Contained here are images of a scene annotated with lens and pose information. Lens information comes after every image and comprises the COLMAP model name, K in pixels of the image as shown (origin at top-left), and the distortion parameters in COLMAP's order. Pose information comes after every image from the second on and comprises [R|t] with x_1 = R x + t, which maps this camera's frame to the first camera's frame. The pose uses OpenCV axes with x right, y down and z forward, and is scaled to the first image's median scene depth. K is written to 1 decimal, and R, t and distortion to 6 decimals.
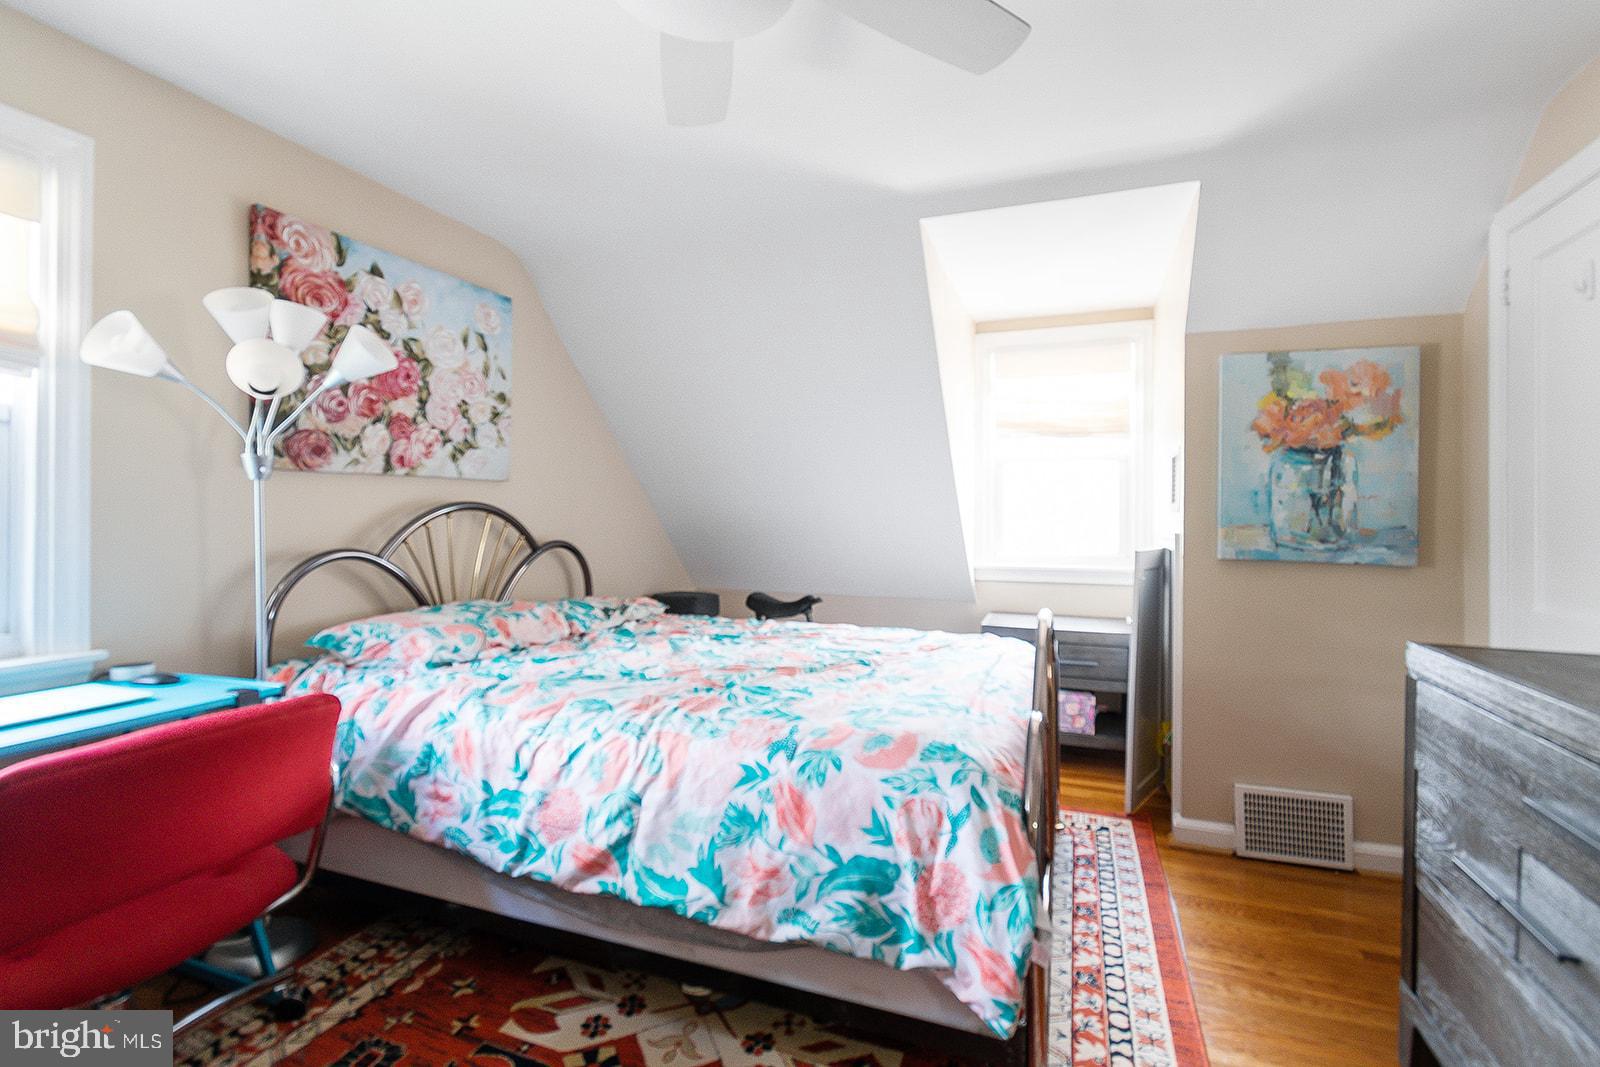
lens RADIAL K [[733.2, 0, 801.0], [0, 733.2, 524.1], [0, 0, 1]] dist [-0.002851, -0.001100]
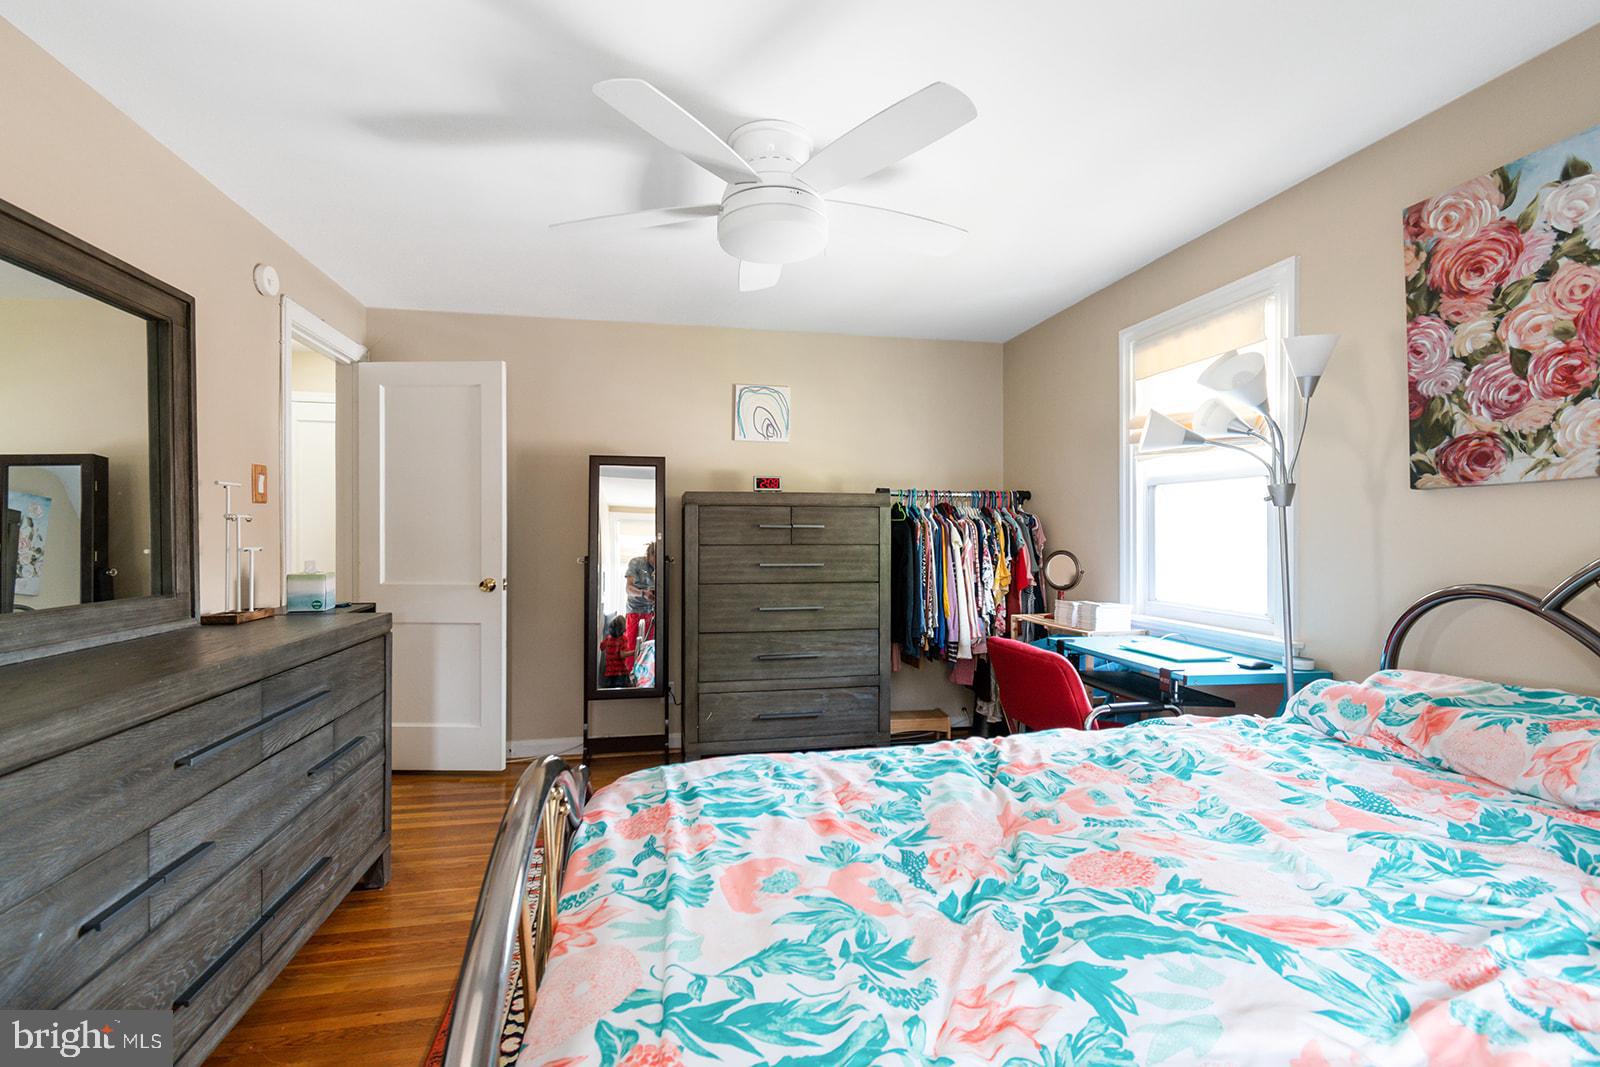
lens RADIAL K [[733.2, 0, 800.8], [0, 733.2, 533.3], [0, 0, 1]] dist [-0.002851, -0.001100]
pose [[-0.843544, -0.004876, -0.537038, 0.374914], [-0.009007, 0.999947, 0.005069, -0.016938], [0.536985, 0.009113, -0.843543, 1.243204]]
